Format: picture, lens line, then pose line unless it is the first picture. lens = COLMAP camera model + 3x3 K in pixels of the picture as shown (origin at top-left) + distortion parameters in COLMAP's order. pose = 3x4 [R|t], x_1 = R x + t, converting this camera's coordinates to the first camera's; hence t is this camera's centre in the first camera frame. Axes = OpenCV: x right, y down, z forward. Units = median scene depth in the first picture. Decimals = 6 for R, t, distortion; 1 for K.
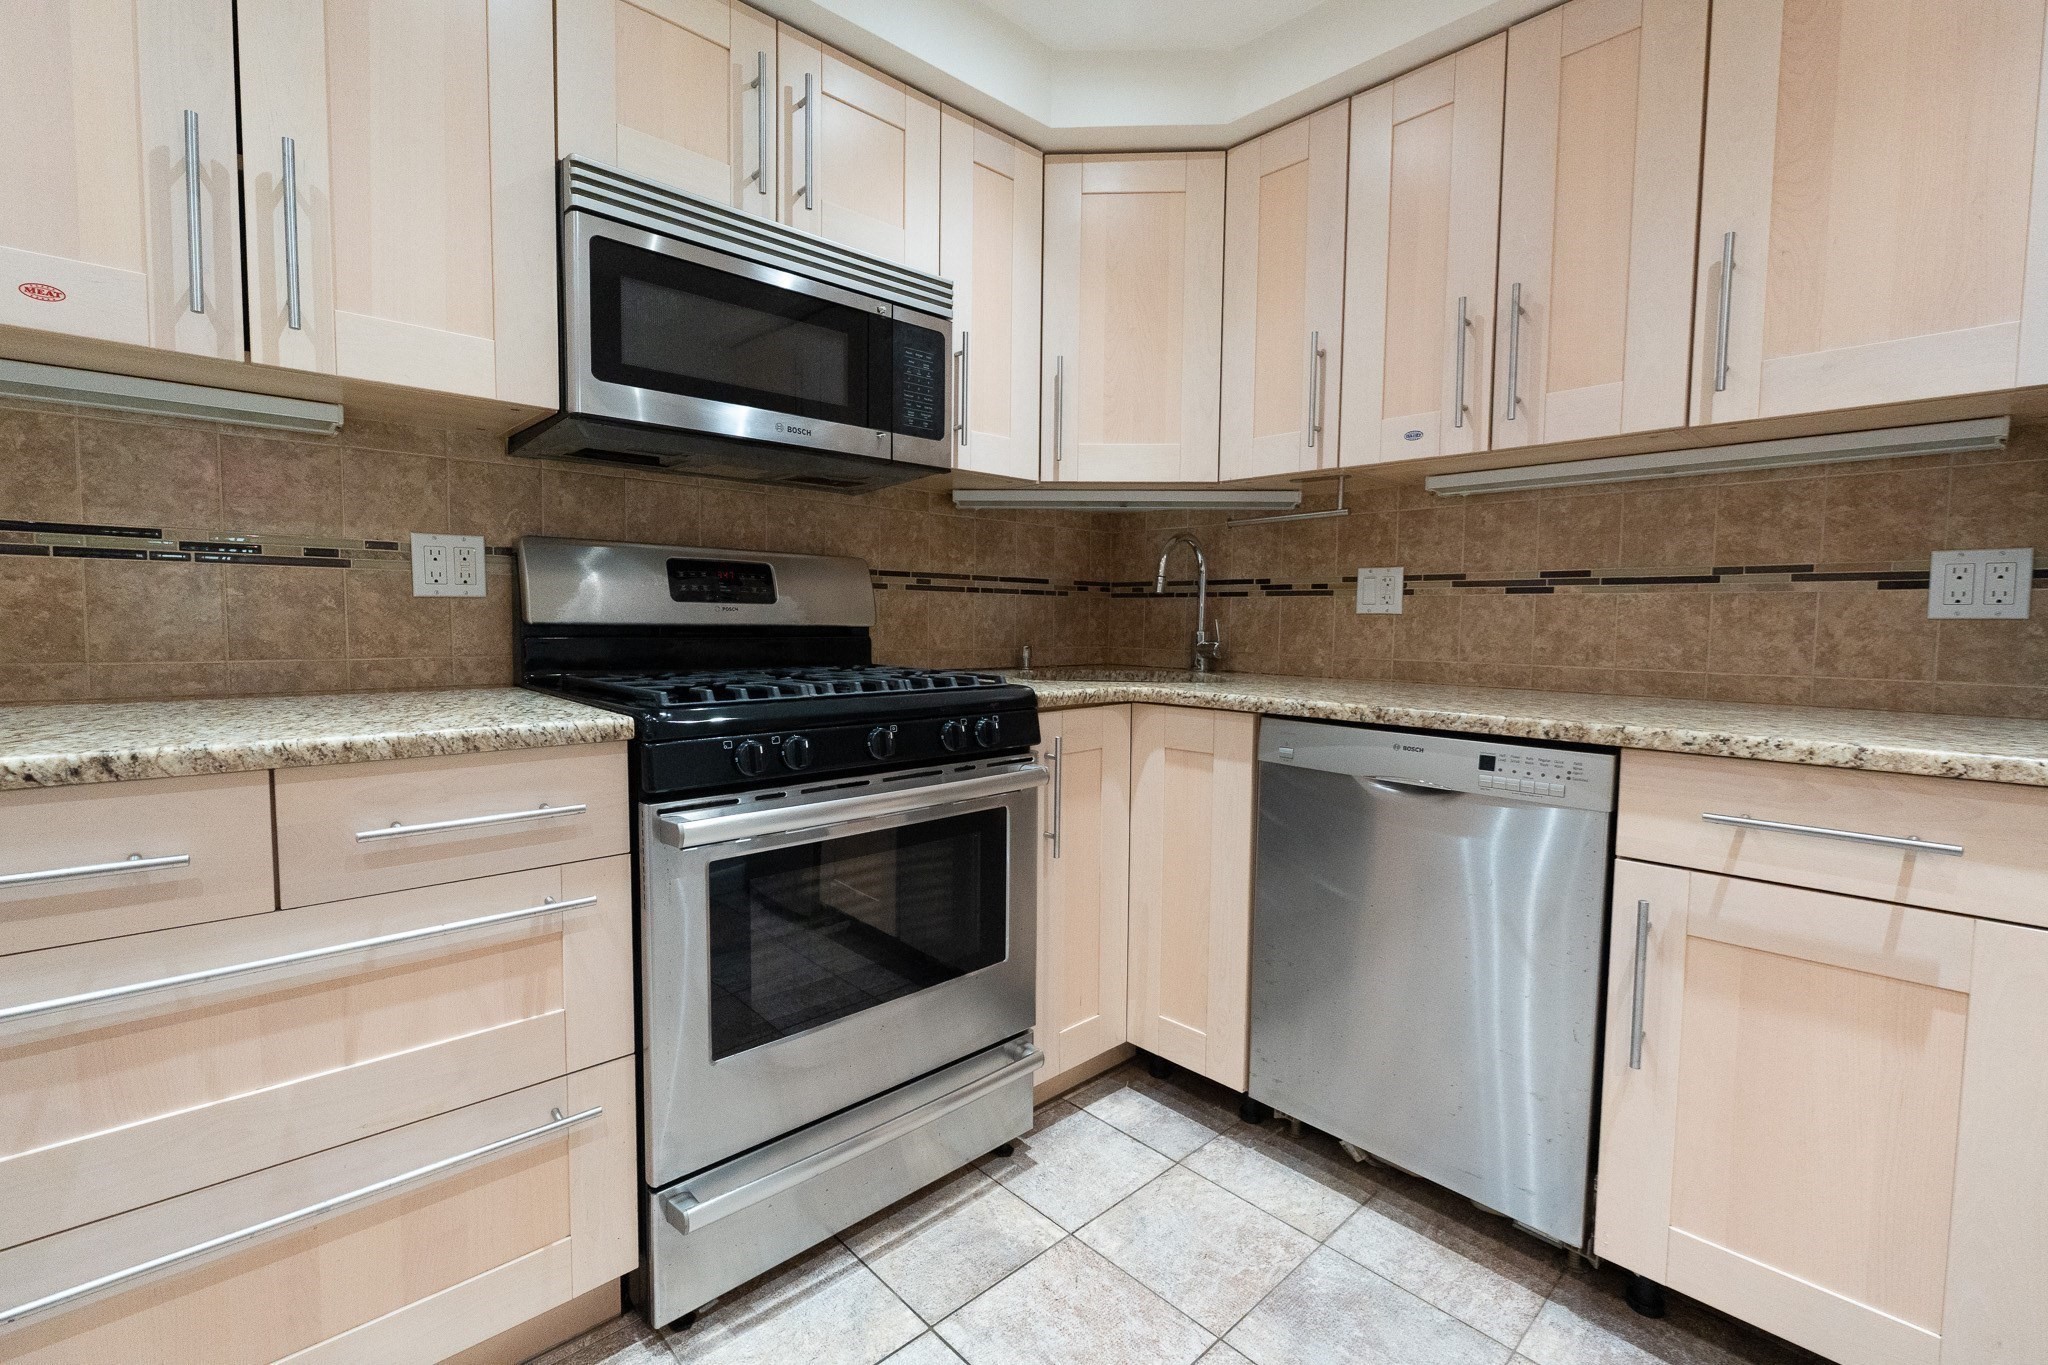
lens RADIAL K [[903.4, 0, 1039.5], [0, 903.4, 675.7], [0, 0, 1]] dist [-0.007681, 0.000358]
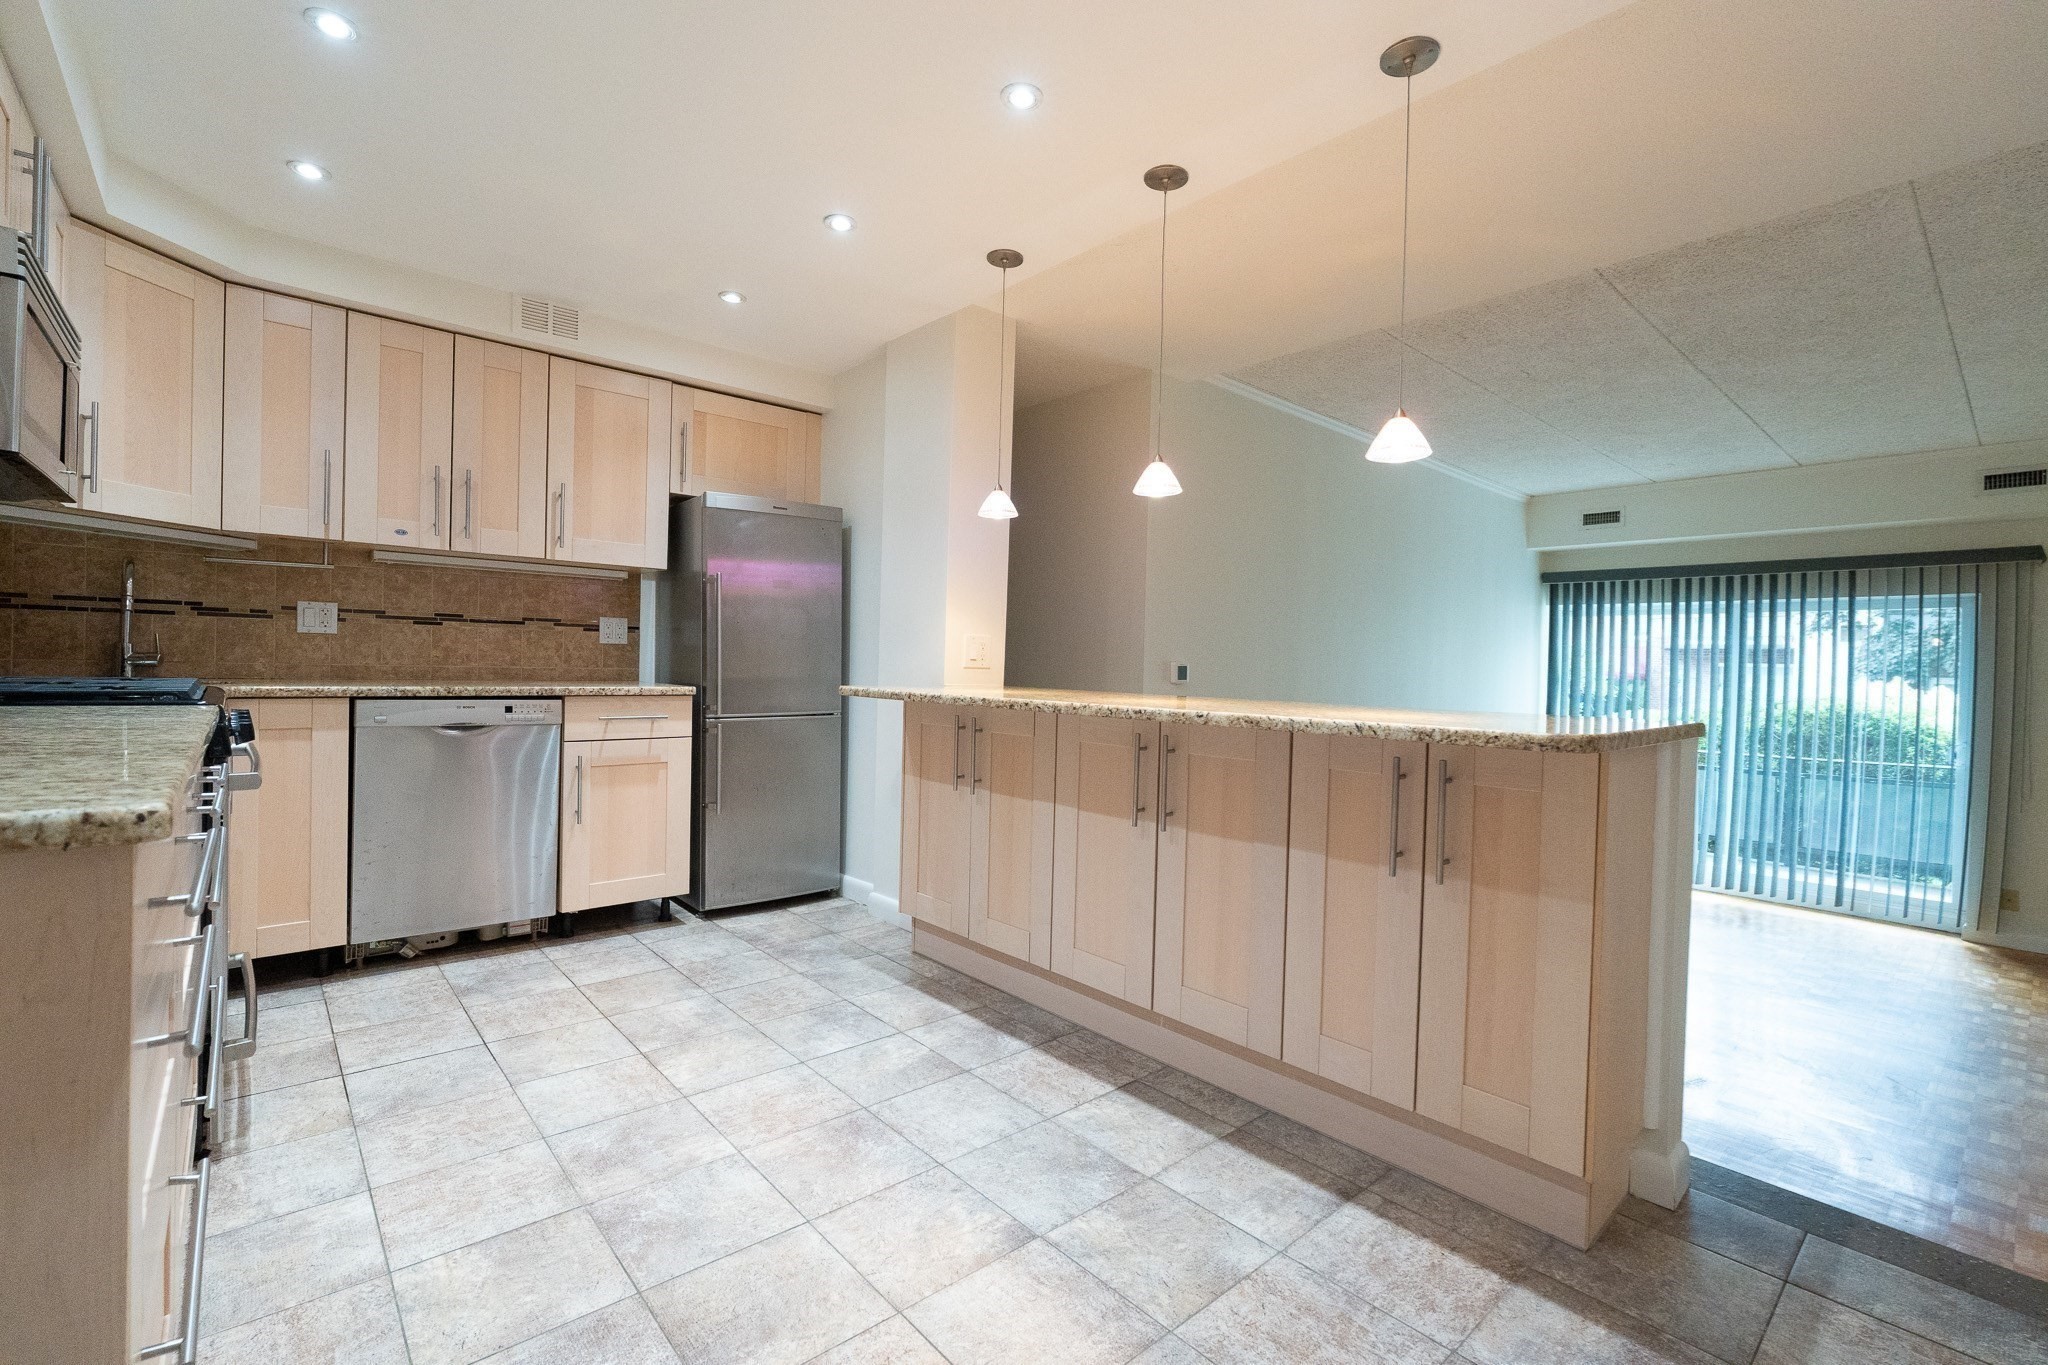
lens RADIAL K [[945.9, 0, 976.2], [0, 945.9, 699.2], [0, 0, 1]] dist [-0.013444, 0.002307]
pose [[0.093413, -0.050144, 0.994364, -1.355649], [0.036911, 0.998219, 0.046871, 0.007595], [-0.994943, 0.032325, 0.095098, -0.263166]]
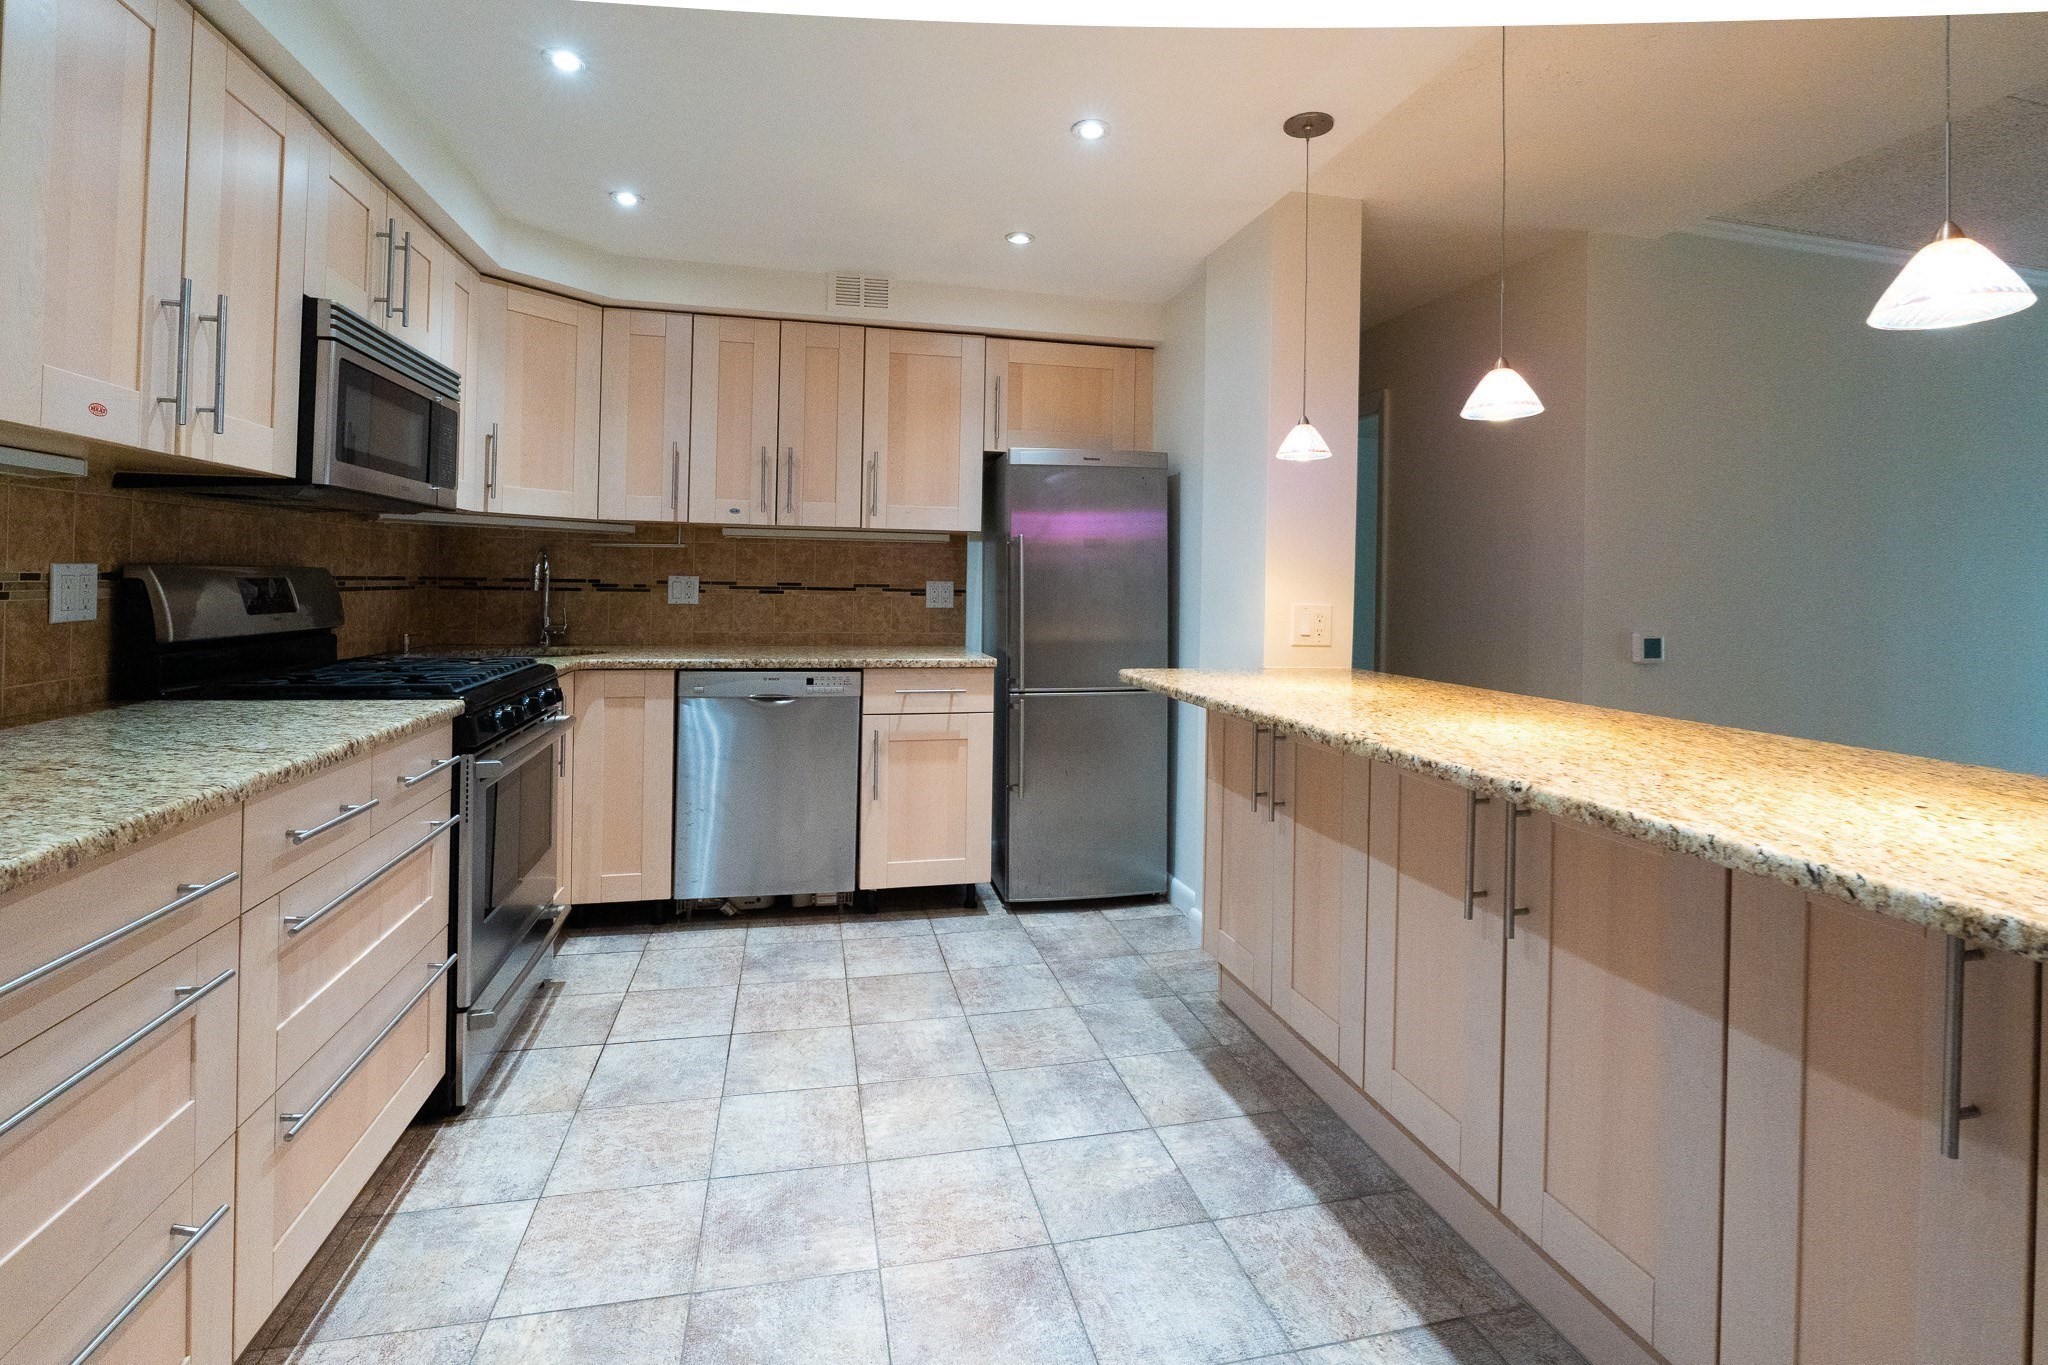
lens RADIAL K [[945.9, 0, 962.9], [0, 945.9, 588.8], [0, 0, 1]] dist [-0.013444, 0.002307]
pose [[0.558636, -0.012735, 0.829315, -0.980686], [0.044836, 0.998884, -0.014863, -0.062742], [-0.828200, 0.045487, 0.558584, -0.481451]]
